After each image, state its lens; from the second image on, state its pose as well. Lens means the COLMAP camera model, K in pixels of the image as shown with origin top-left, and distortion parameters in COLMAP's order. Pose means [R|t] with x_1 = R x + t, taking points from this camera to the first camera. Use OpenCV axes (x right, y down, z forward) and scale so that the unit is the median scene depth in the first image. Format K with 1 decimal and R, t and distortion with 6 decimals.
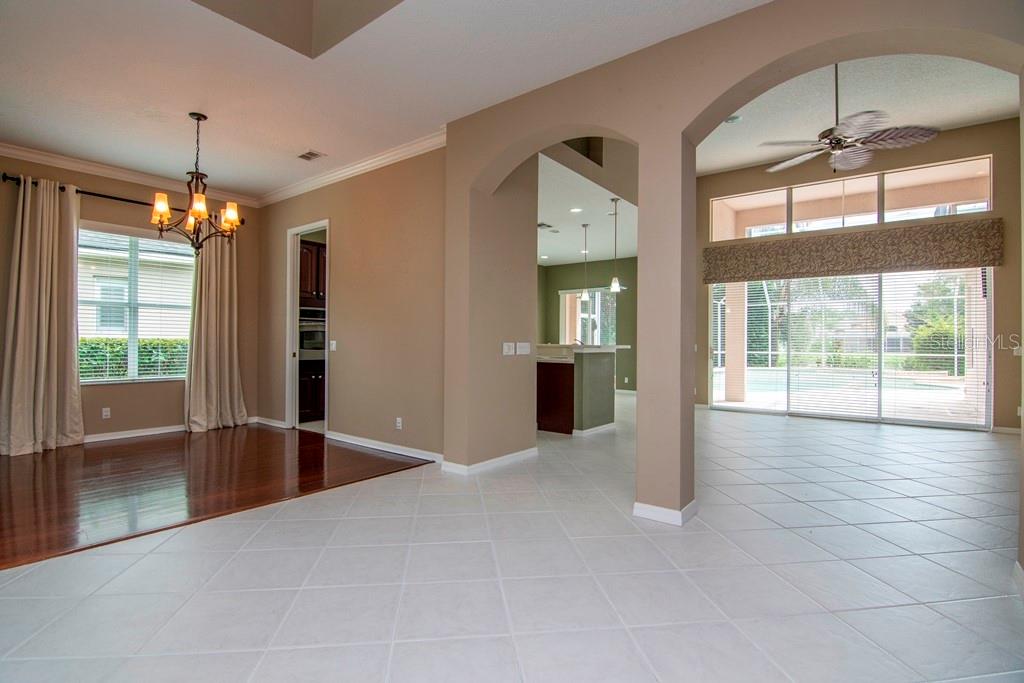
lens RADIAL K [[493.7, 0, 507.1], [0, 493.7, 339.6], [0, 0, 1]] dist [-0.010543, -0.008644]
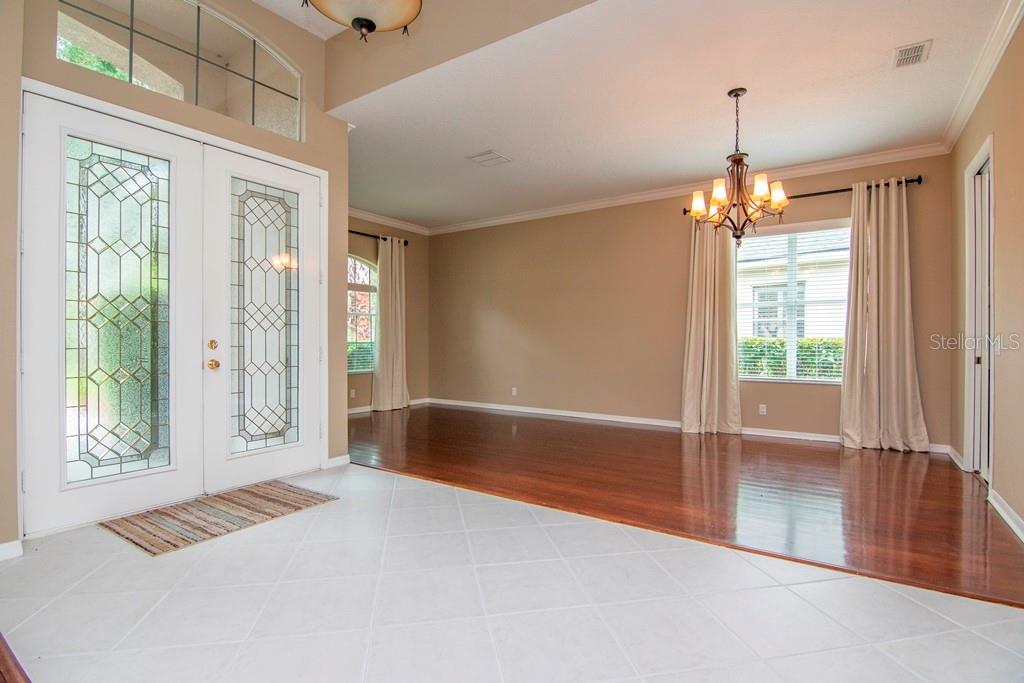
lens RADIAL K [[493.7, 0, 509.1], [0, 493.7, 342.0], [0, 0, 1]] dist [-0.010543, -0.008644]
pose [[0.059660, -0.001822, -0.998217, 0.175440], [0.005609, 0.999983, -0.001490, 0.004768], [0.998203, -0.005510, 0.059669, 0.362085]]
